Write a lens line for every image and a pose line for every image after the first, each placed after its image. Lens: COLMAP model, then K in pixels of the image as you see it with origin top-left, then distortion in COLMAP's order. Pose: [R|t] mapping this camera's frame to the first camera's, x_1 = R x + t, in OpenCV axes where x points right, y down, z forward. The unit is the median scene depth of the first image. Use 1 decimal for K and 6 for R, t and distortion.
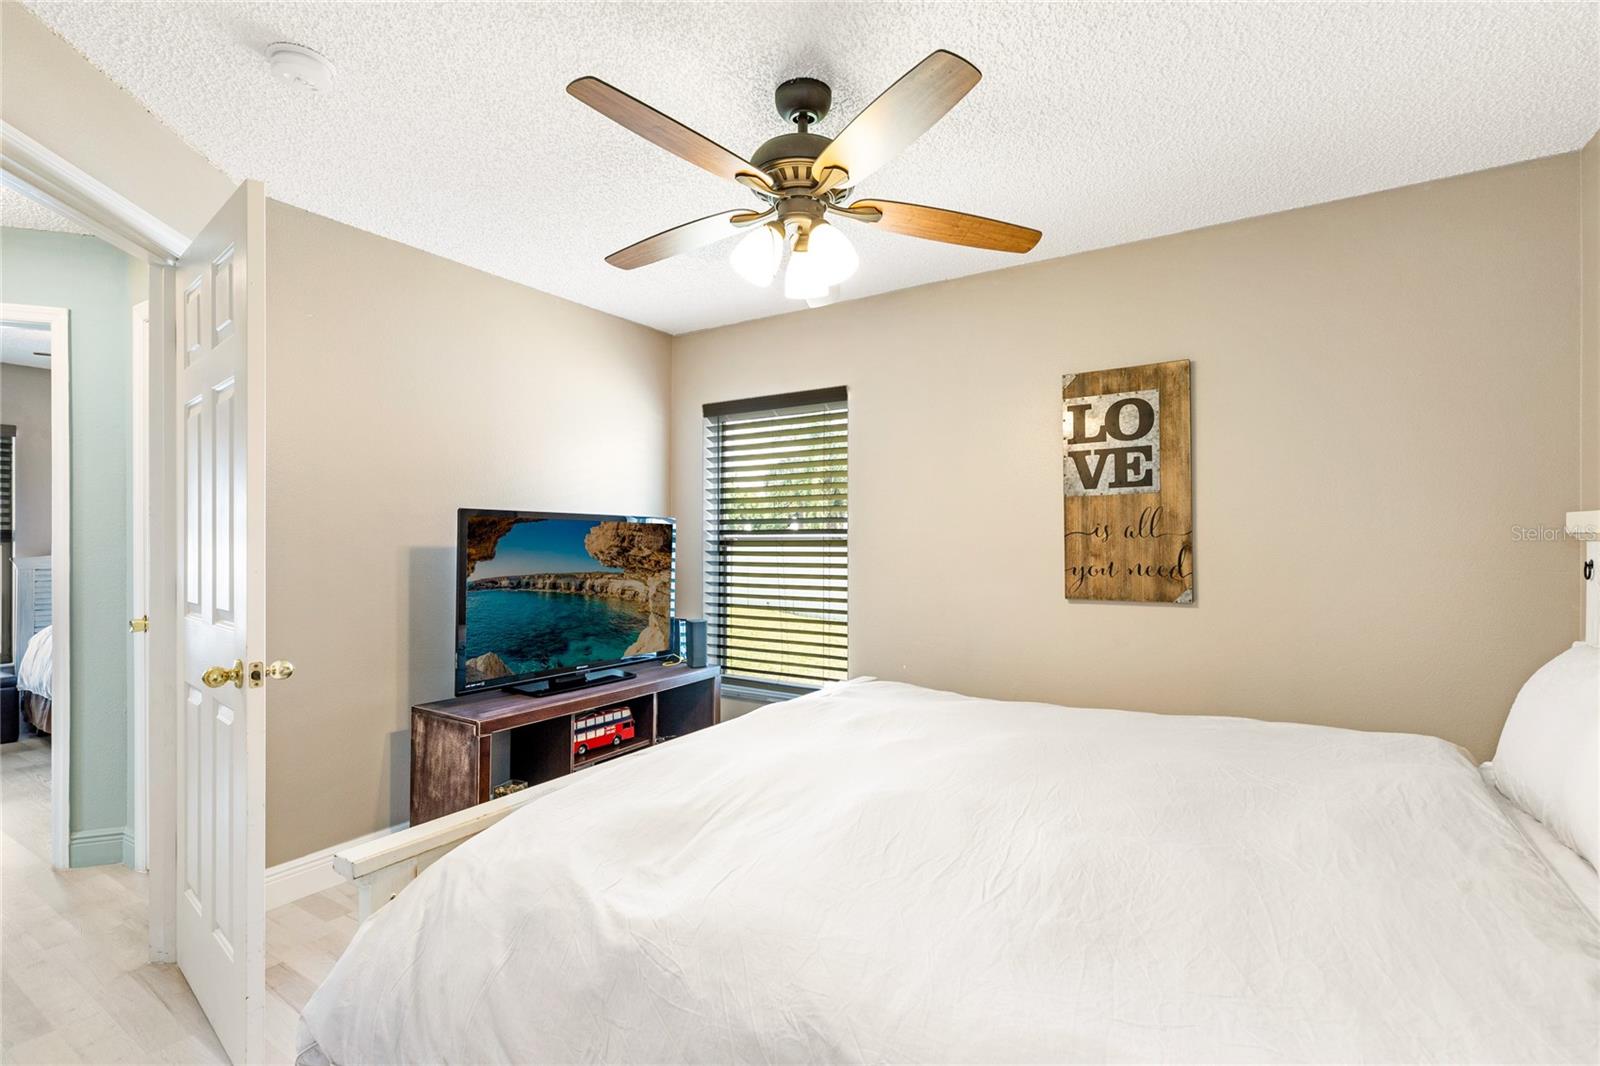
lens RADIAL K [[736.0, 0, 802.2], [0, 736.0, 546.9], [0, 0, 1]] dist [0.001075, 0.000016]
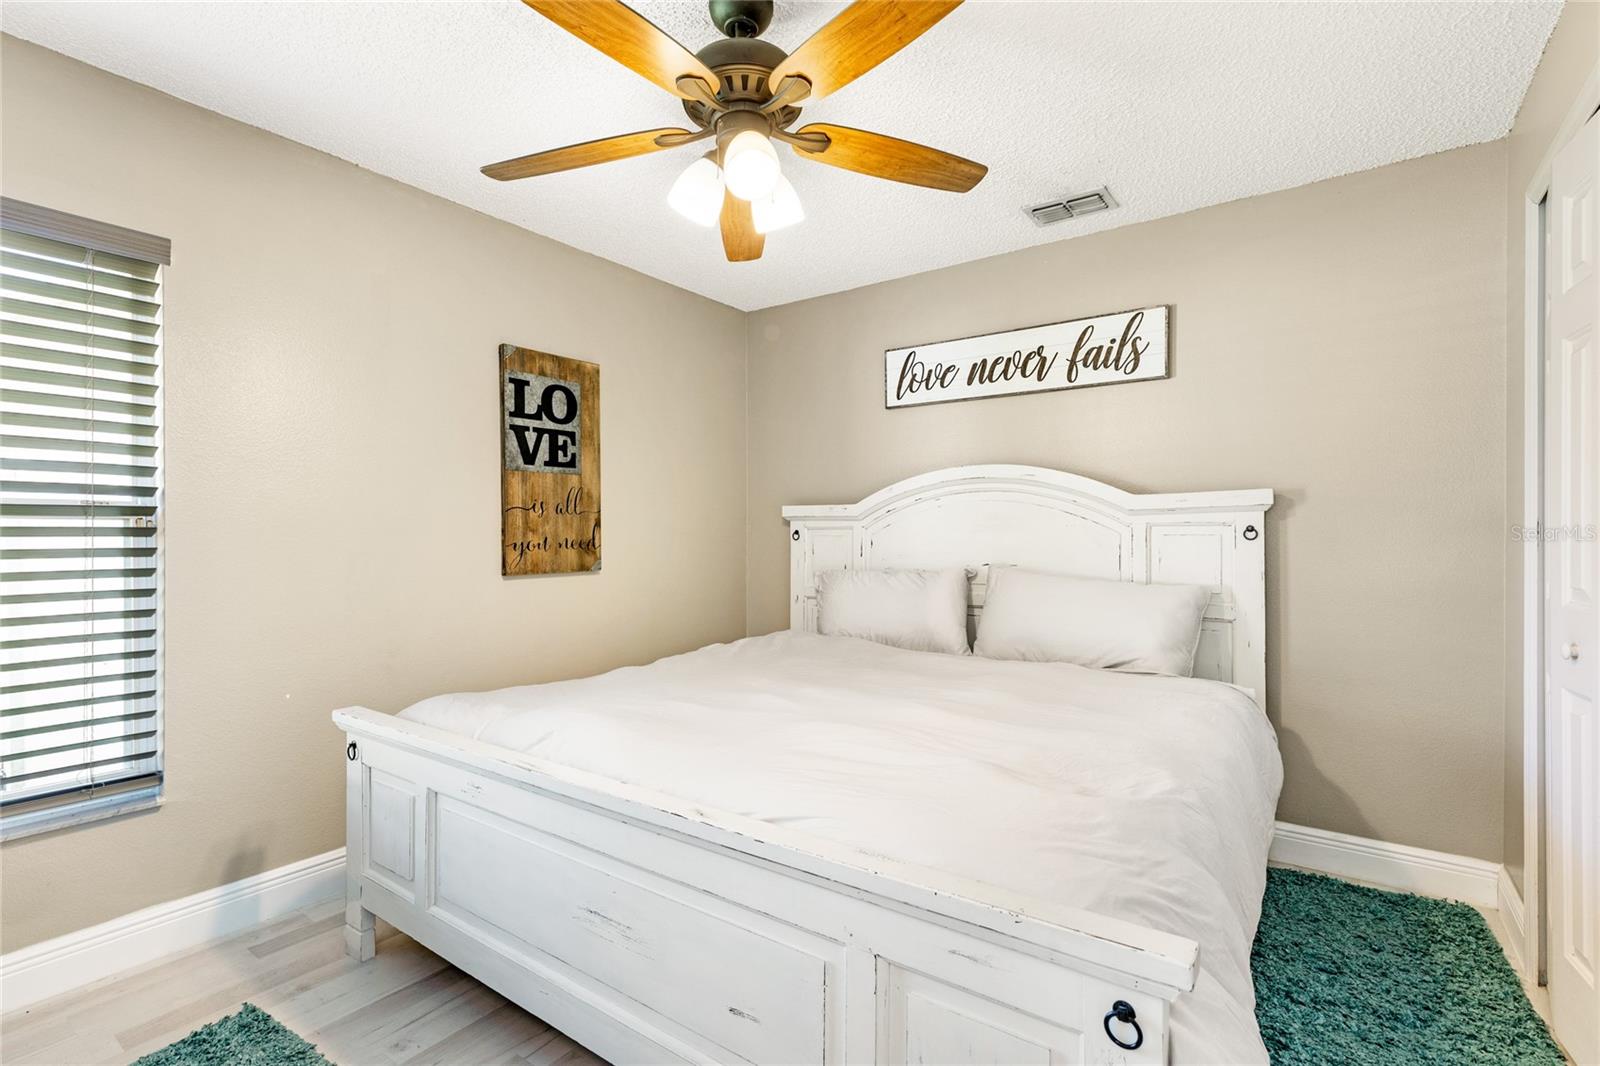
lens RADIAL K [[736.0, 0, 801.4], [0, 736.0, 528.4], [0, 0, 1]] dist [0.001075, 0.000016]
pose [[0.055620, 0.004547, 0.998442, -0.610060], [-0.003903, 0.999983, -0.004336, 0.011711], [-0.998444, -0.003656, 0.055637, 0.581570]]
